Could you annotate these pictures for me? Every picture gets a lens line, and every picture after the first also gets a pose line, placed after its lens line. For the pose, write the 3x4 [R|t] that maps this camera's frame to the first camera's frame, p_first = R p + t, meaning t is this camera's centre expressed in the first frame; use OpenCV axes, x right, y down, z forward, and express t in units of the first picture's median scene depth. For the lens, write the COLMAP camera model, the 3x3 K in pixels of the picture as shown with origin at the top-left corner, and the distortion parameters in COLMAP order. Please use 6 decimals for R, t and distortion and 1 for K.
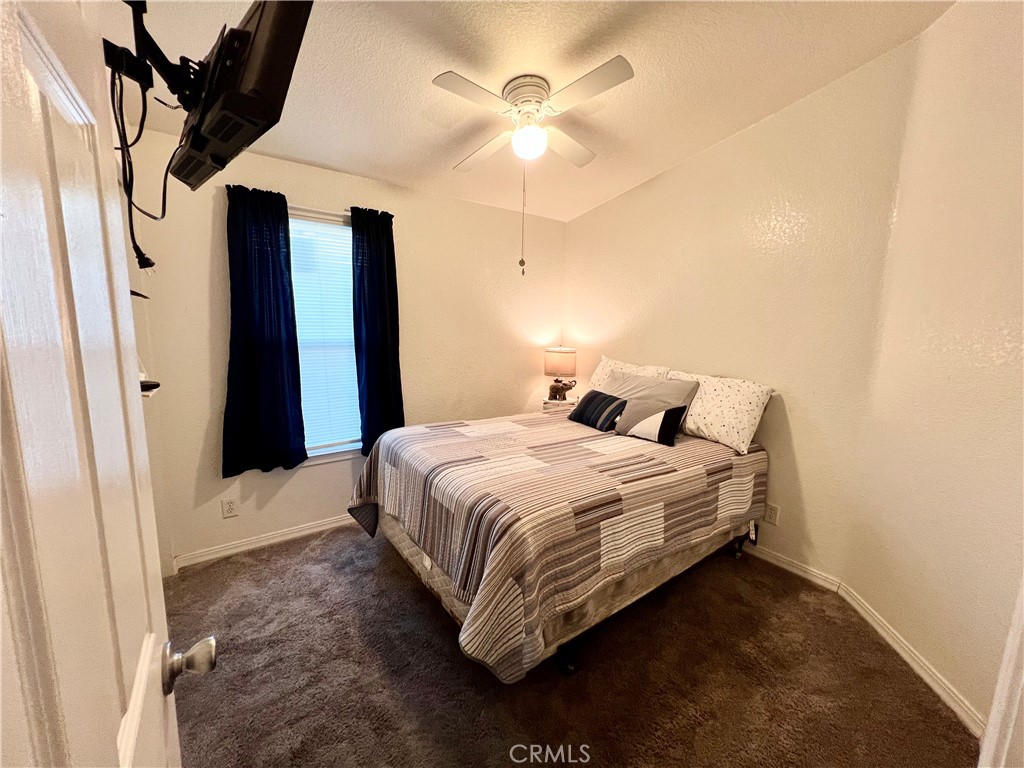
lens RADIAL K [[411.2, 0, 509.3], [0, 411.2, 384.2], [0, 0, 1]] dist [-0.002890, 0.000895]
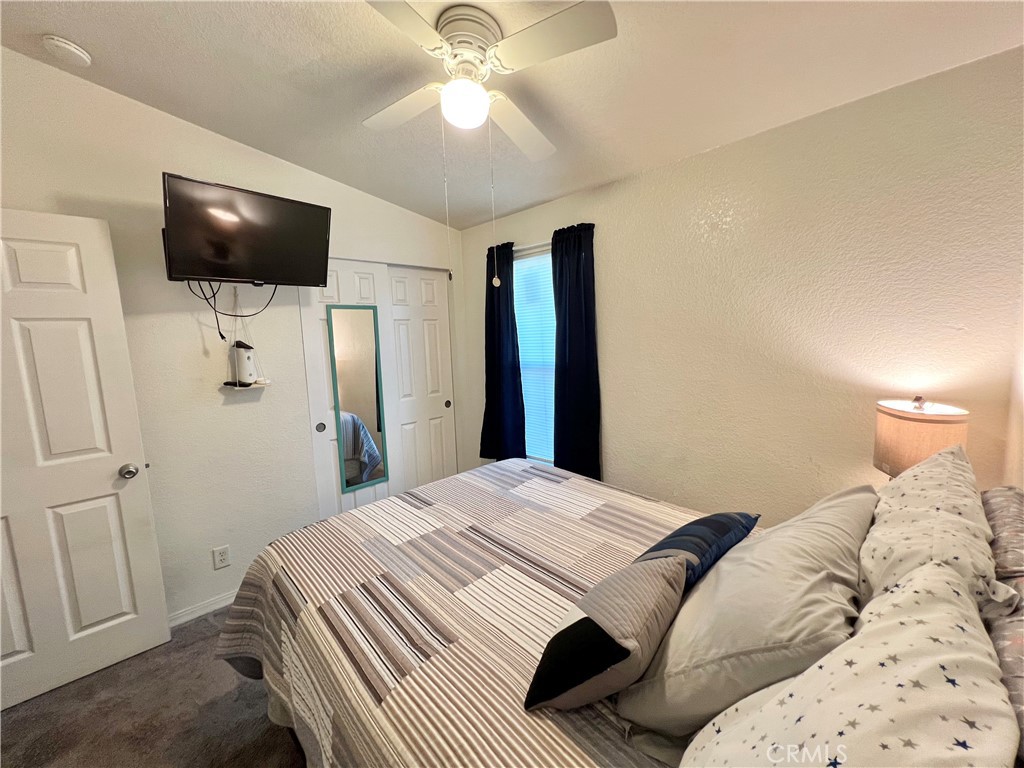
lens RADIAL K [[411.2, 0, 510.4], [0, 411.2, 385.1], [0, 0, 1]] dist [-0.002890, 0.000895]
pose [[0.135713, 0.095655, -0.986120, 0.699838], [-0.107912, 0.990834, 0.081261, -0.147320], [0.984854, 0.095386, 0.144792, 0.886797]]
